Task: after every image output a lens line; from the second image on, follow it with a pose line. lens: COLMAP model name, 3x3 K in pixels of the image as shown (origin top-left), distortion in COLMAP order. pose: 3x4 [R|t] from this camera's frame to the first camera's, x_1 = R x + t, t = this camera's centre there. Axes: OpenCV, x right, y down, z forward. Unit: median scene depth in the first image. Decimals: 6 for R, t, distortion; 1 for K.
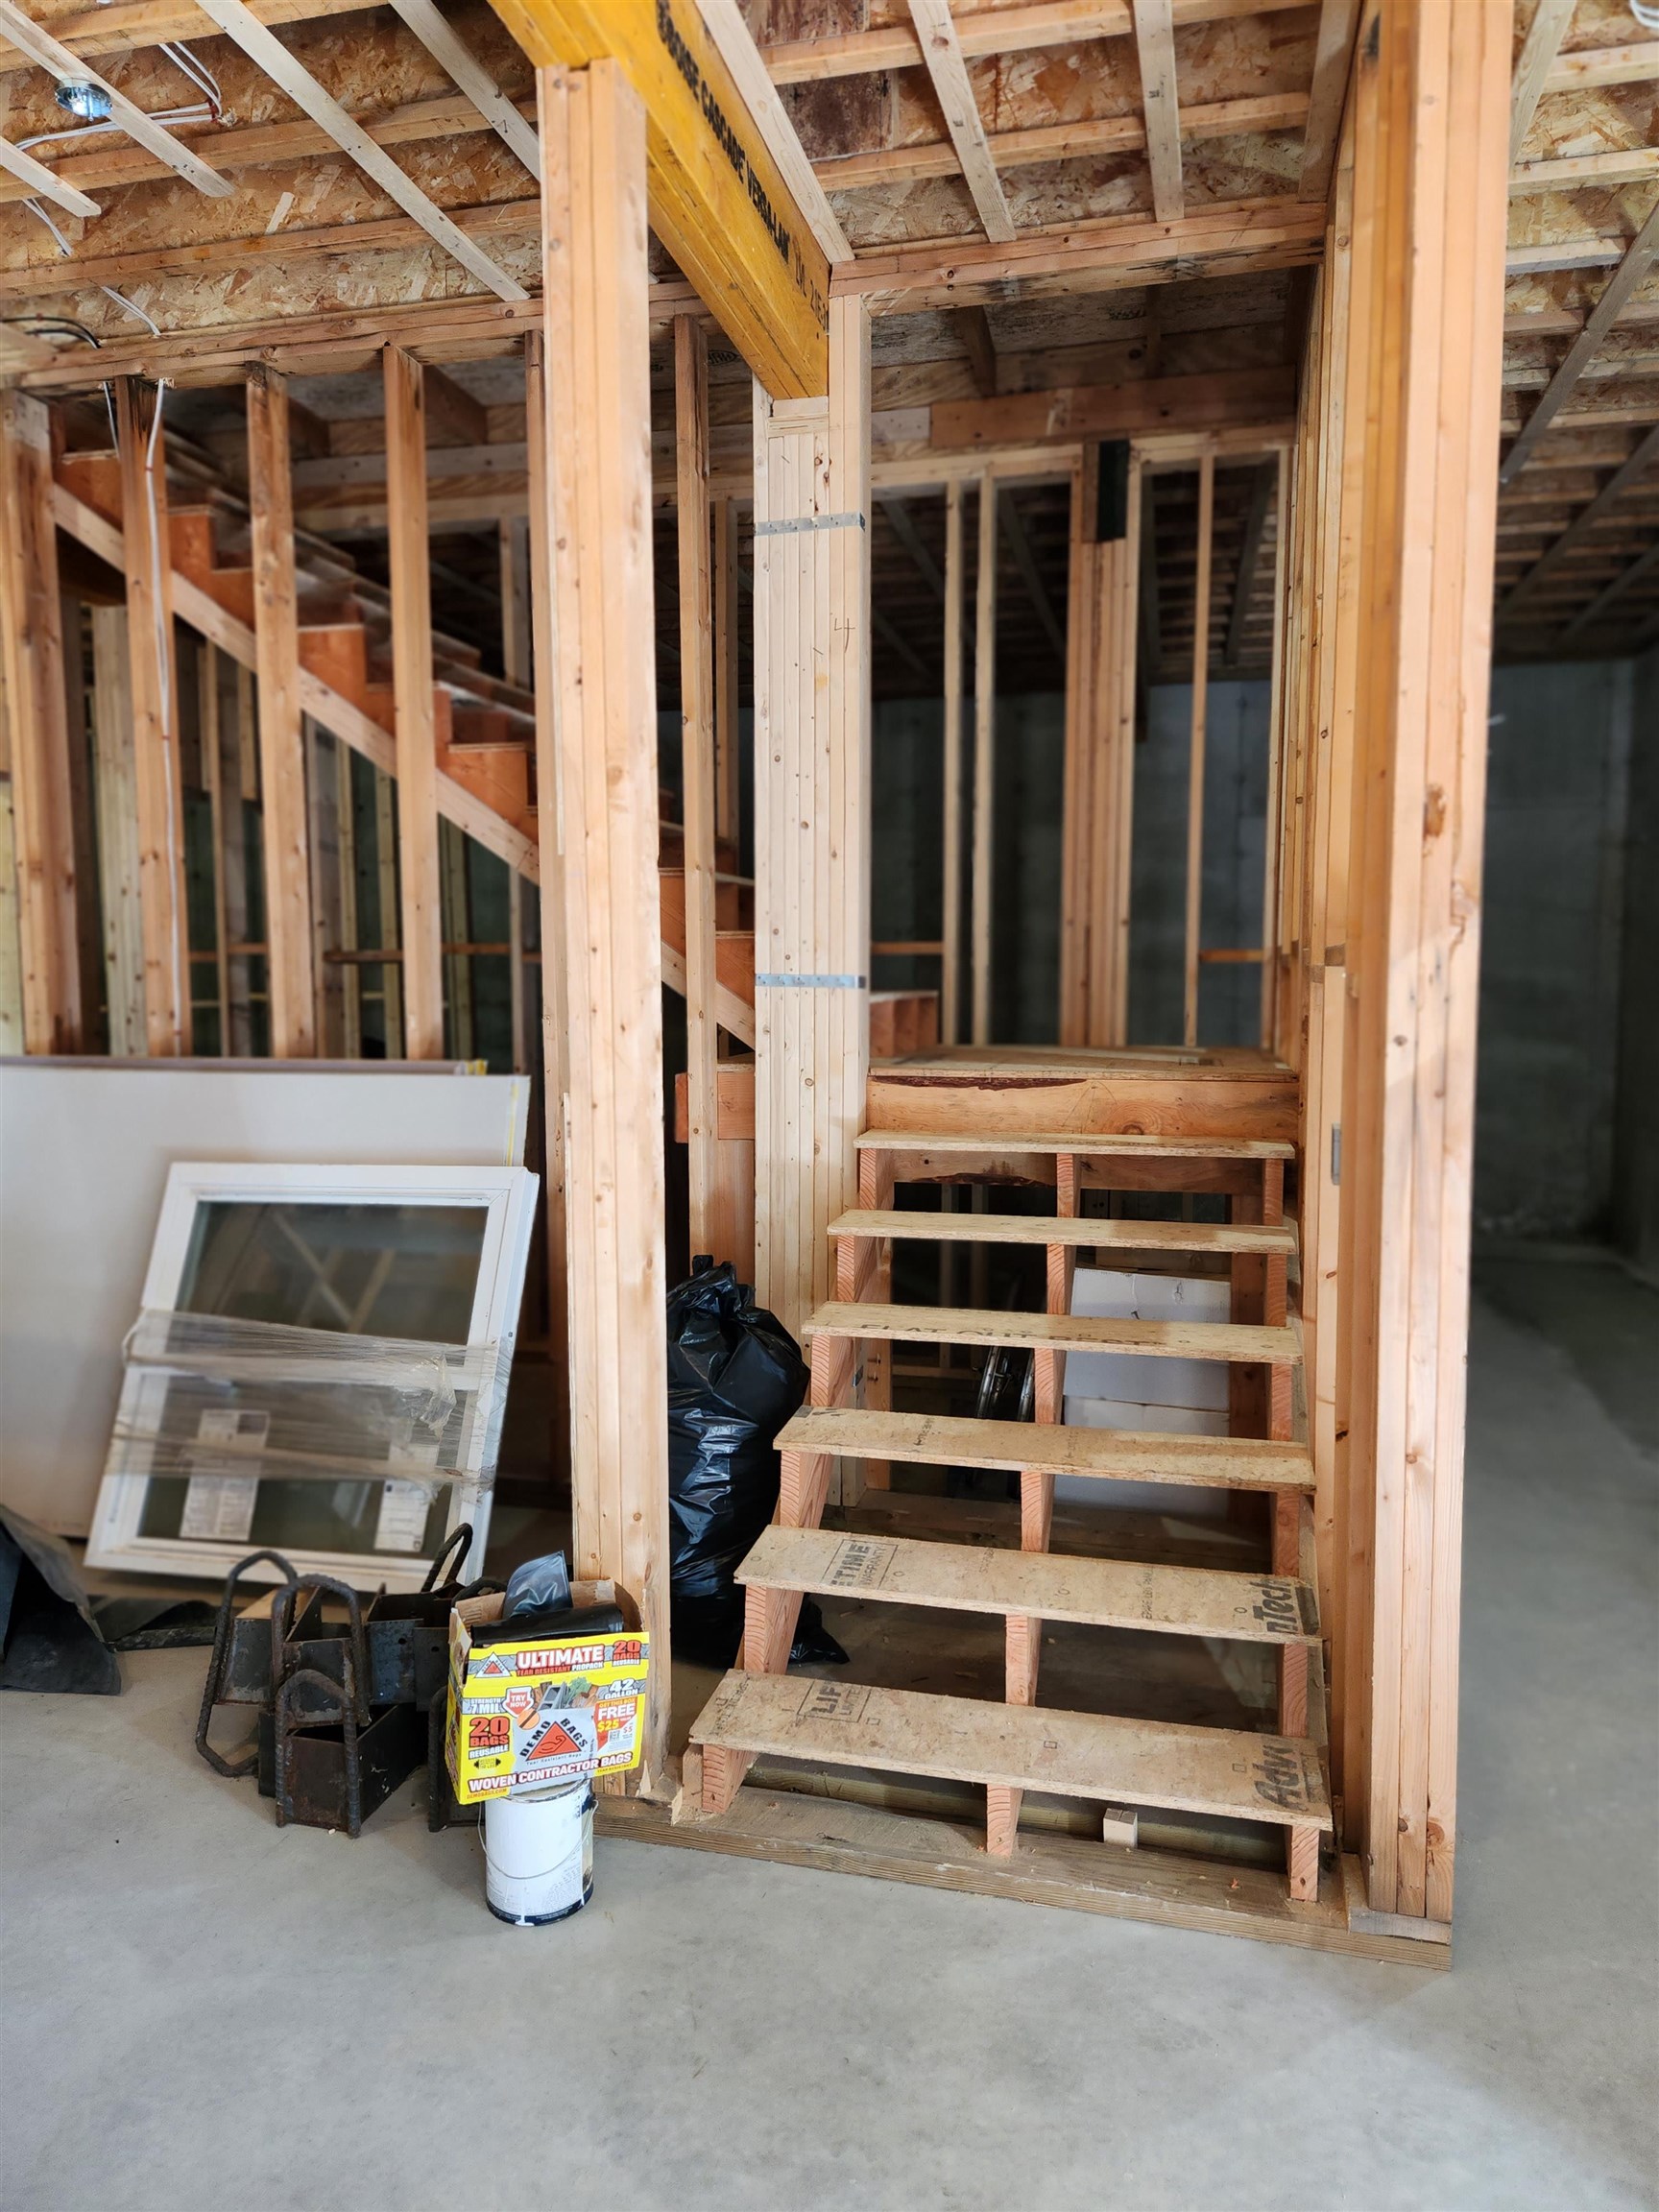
lens RADIAL K [[1486.4, 0, 827.9], [0, 1486.4, 1100.4], [0, 0, 1]] dist [0.097697, -0.086213]
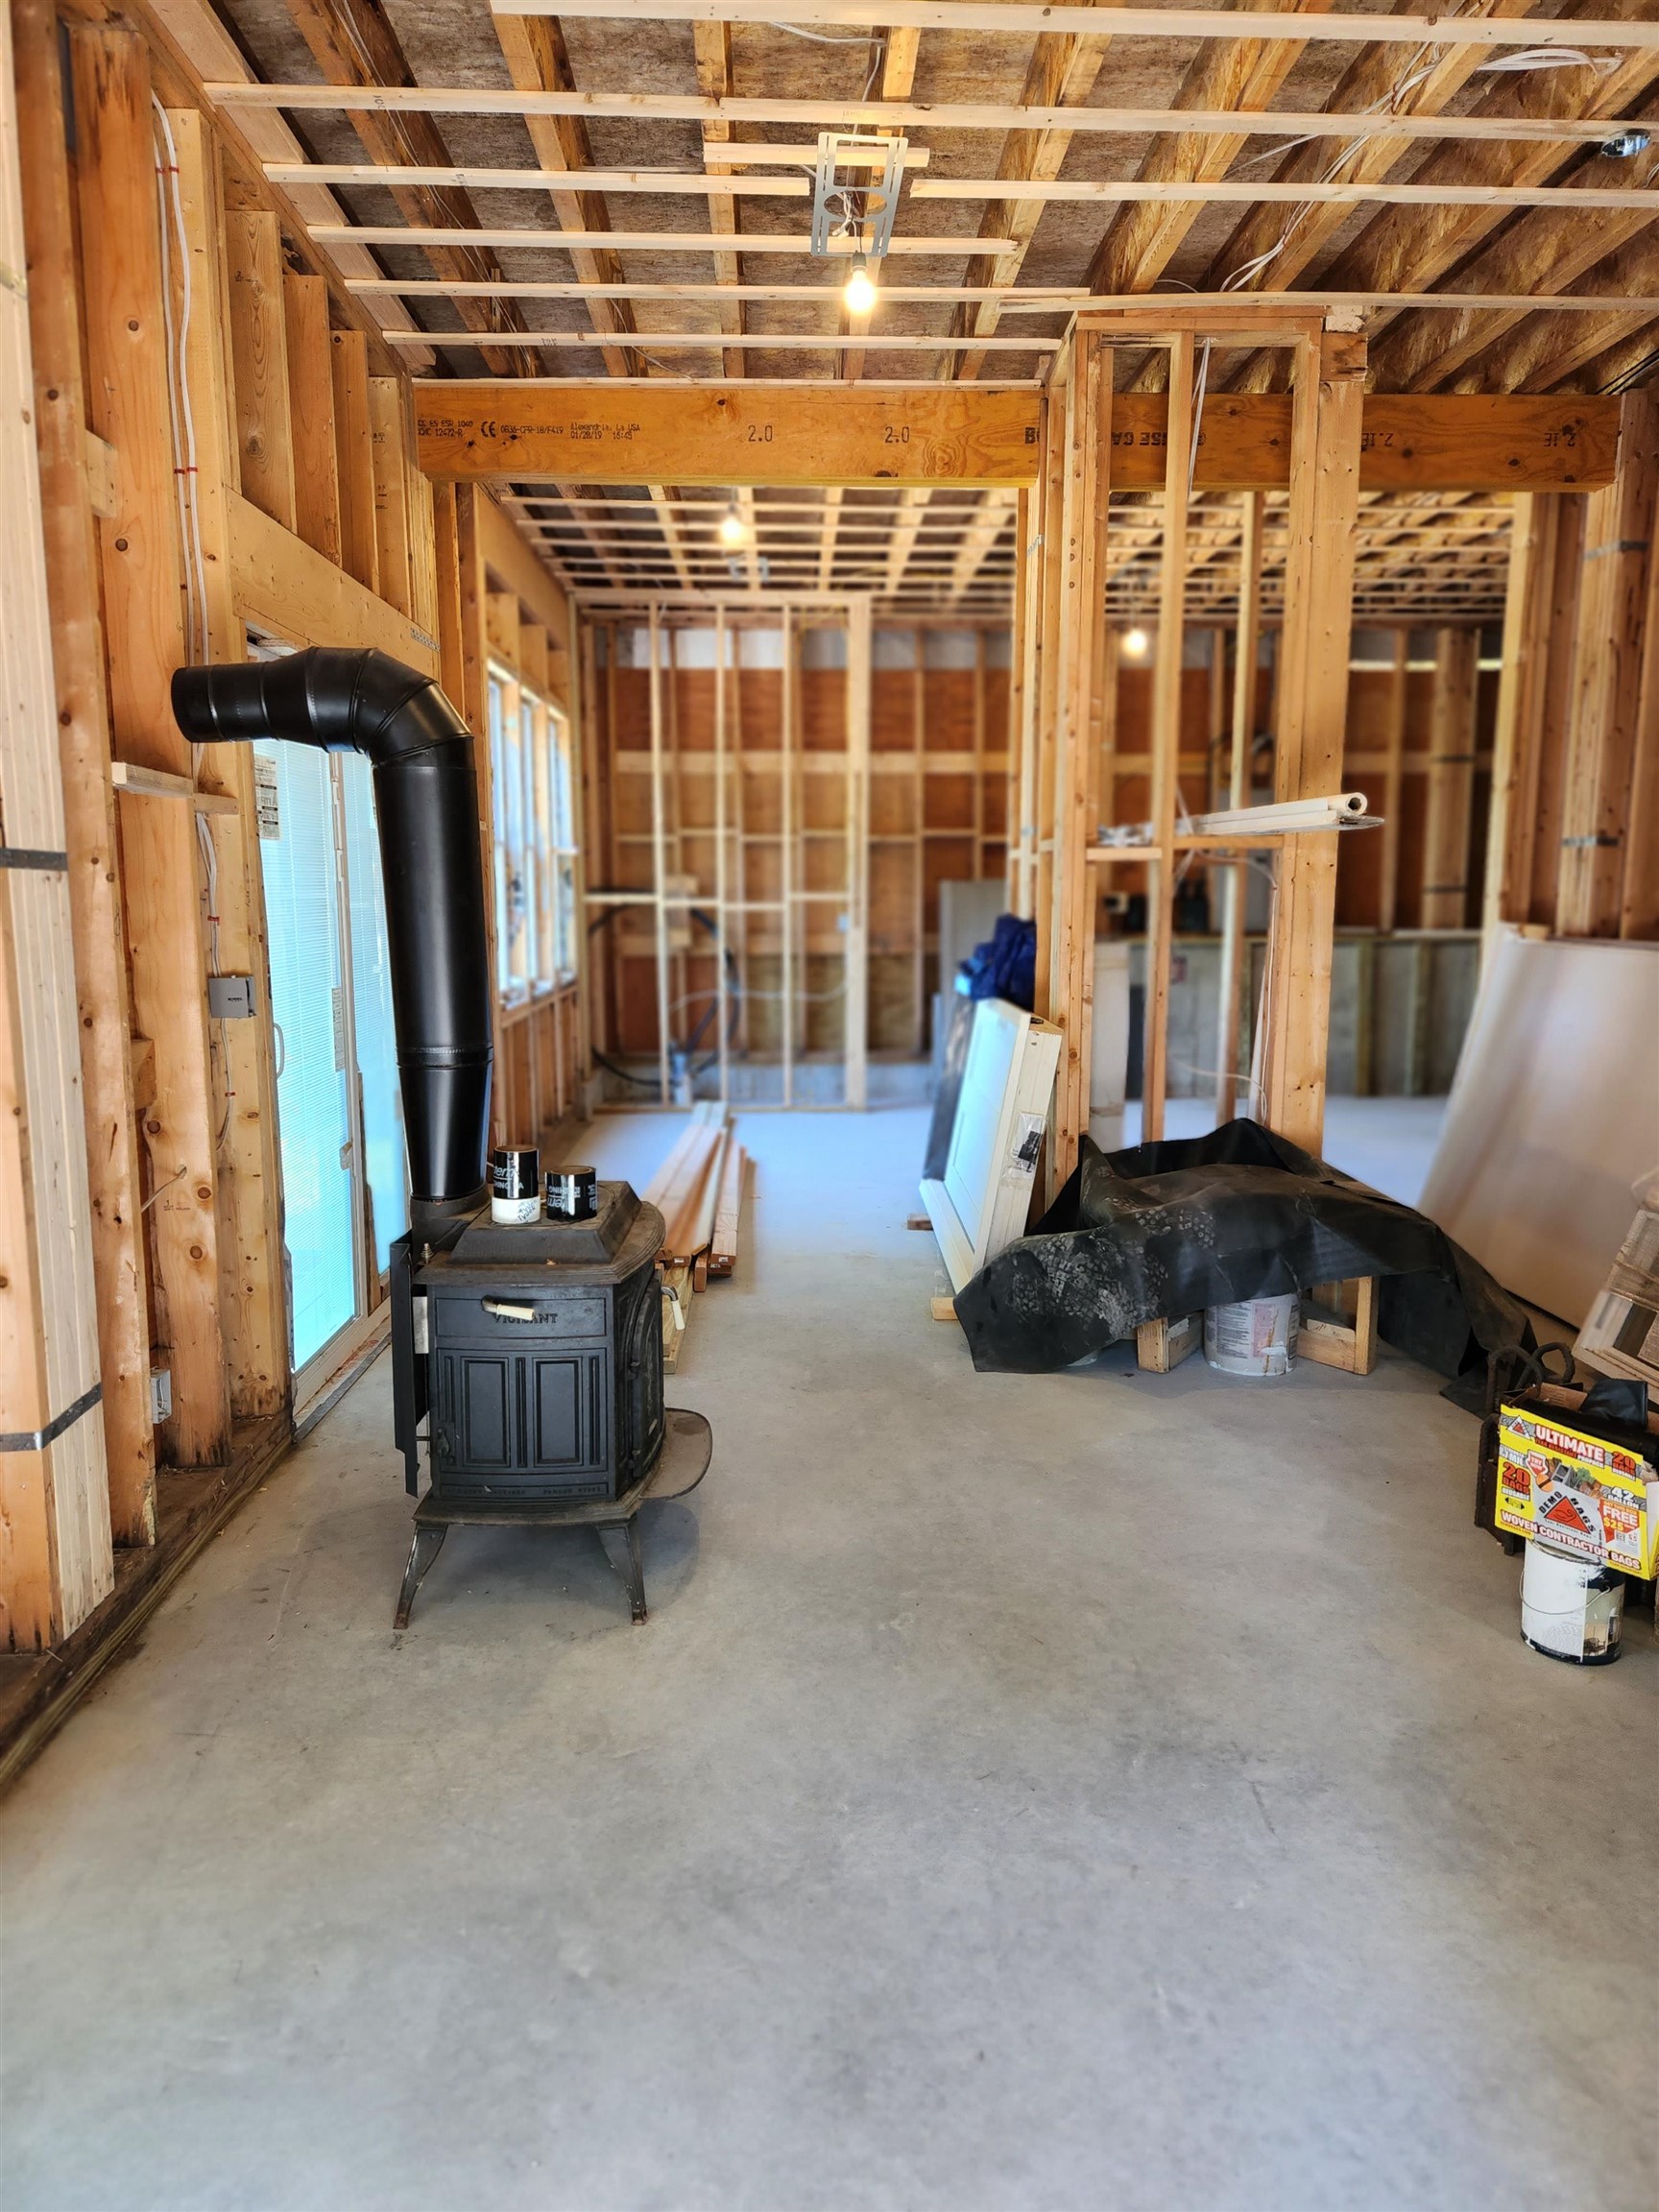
lens RADIAL K [[1486.4, 0, 827.9], [0, 1486.4, 1100.4], [0, 0, 1]] dist [0.097697, -0.086213]
pose [[0.305545, 0.149801, -0.940320, 0.717570], [-0.093624, 0.987488, 0.126893, 0.006139], [0.947564, 0.049265, 0.315747, 0.056229]]
